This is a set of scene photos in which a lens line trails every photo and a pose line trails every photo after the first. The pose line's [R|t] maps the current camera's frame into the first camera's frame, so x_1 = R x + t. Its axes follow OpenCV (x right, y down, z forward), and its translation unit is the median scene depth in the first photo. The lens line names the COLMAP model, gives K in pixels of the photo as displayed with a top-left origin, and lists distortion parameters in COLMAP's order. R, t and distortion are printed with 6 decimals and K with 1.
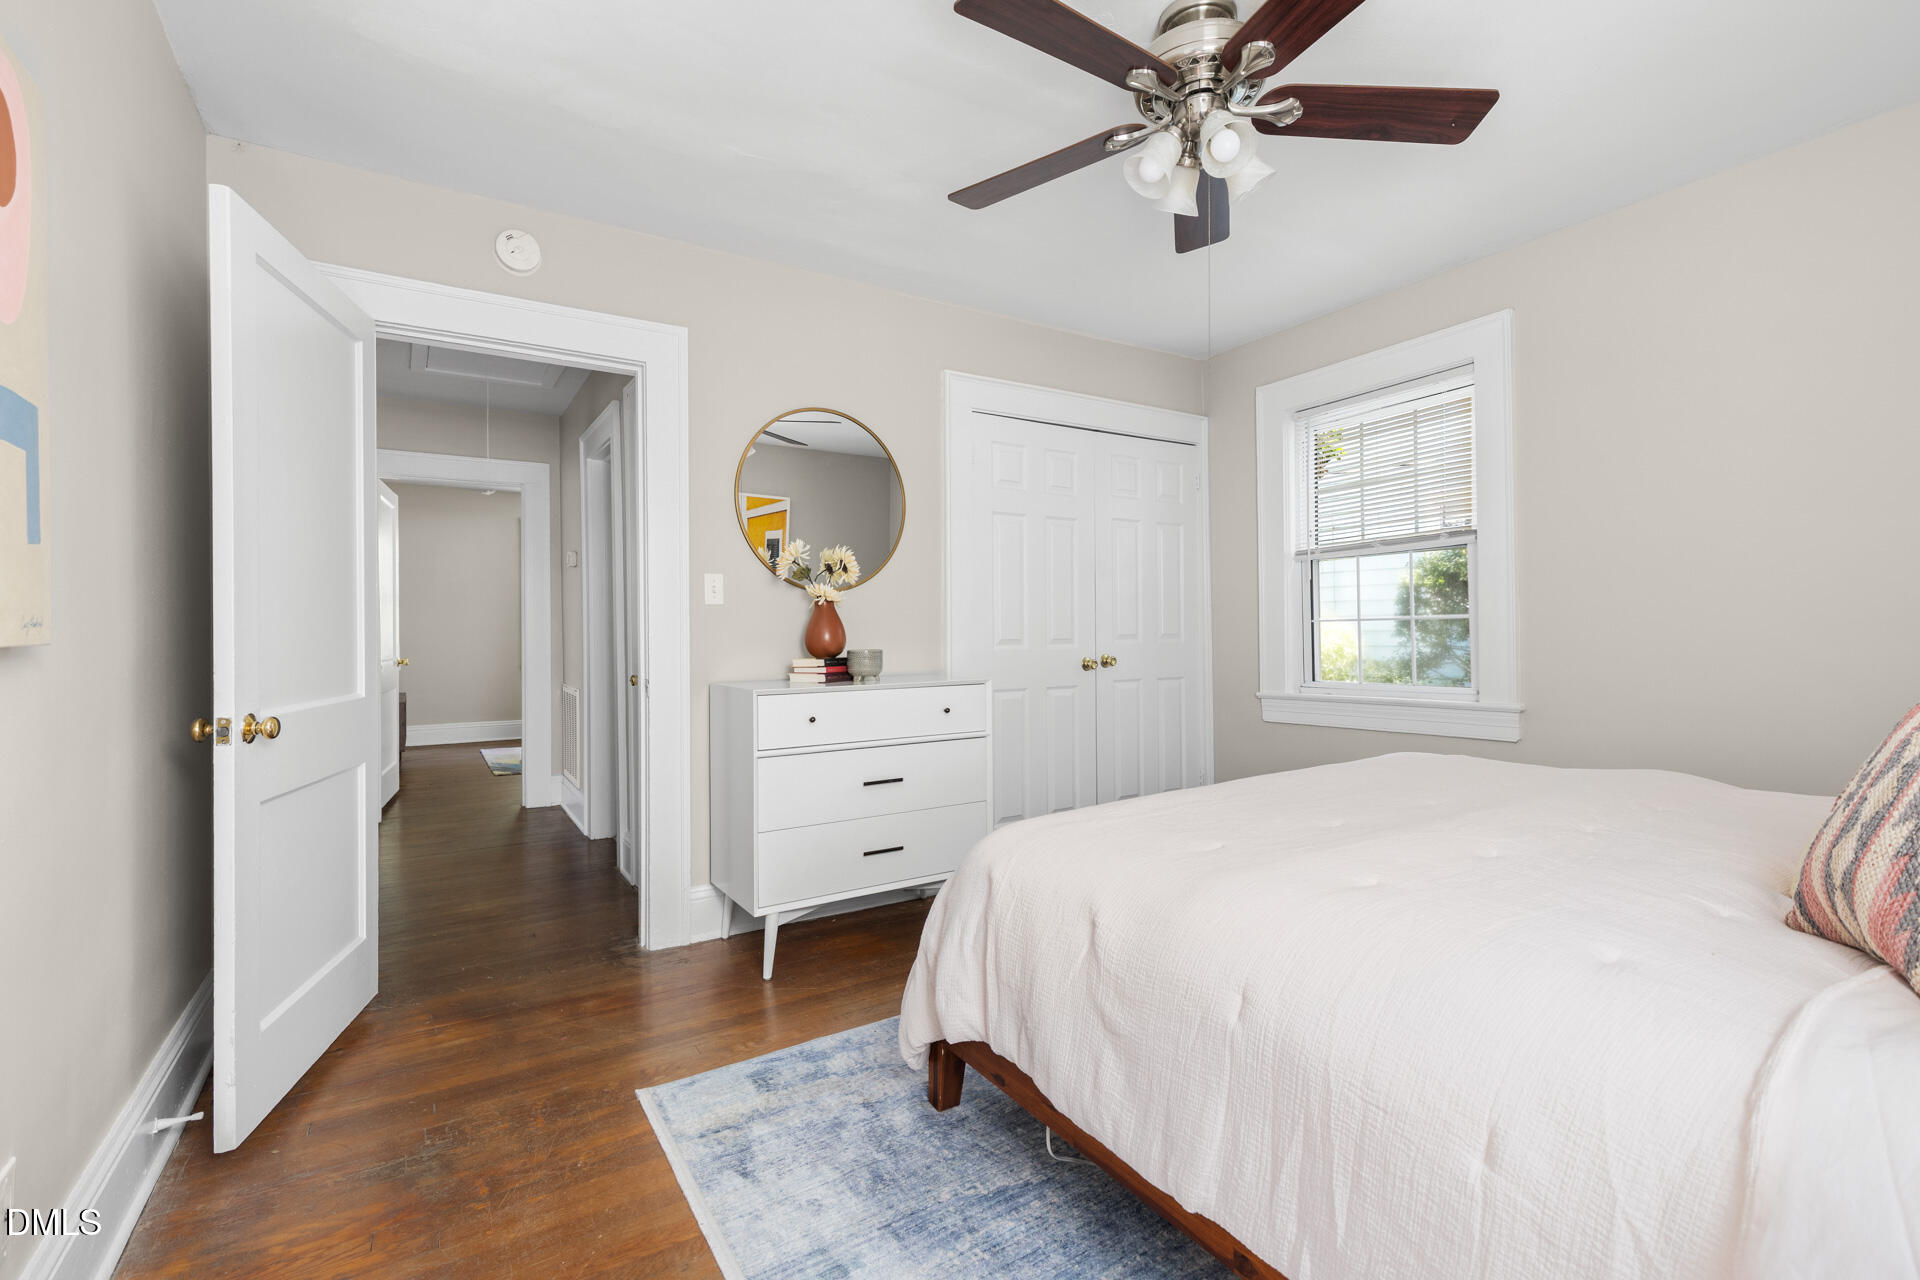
lens RADIAL K [[863.6, 0, 961.7], [0, 863.6, 637.0], [0, 0, 1]] dist [0.000917, 0.000104]
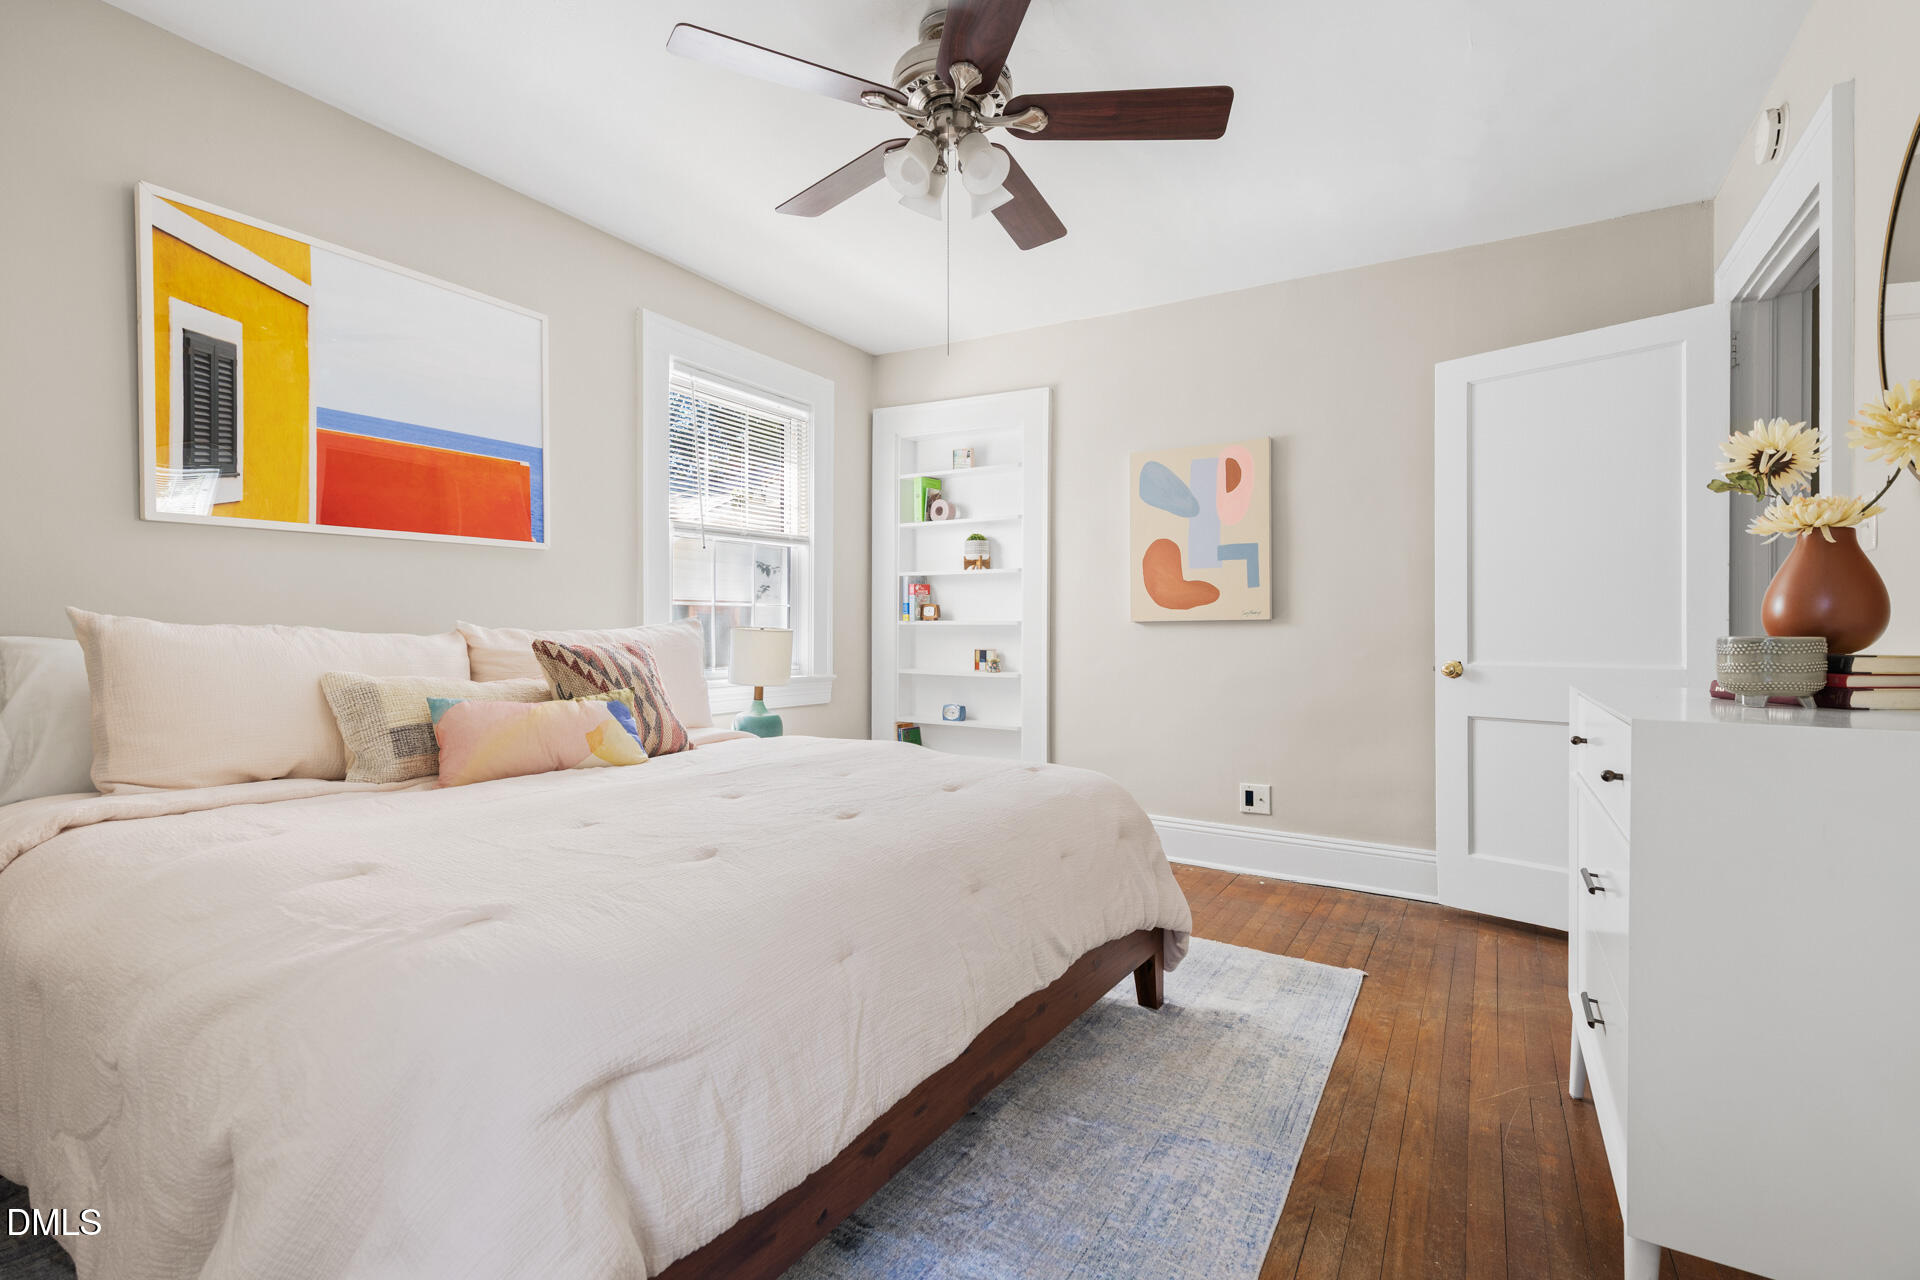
lens RADIAL K [[863.6, 0, 961.7], [0, 863.6, 631.1], [0, 0, 1]] dist [0.000917, 0.000104]
pose [[-0.901497, 0.010139, -0.432667, 0.805836], [0.006725, 0.999933, 0.009420, 0.007352], [0.432734, 0.005582, -0.901505, 2.166991]]
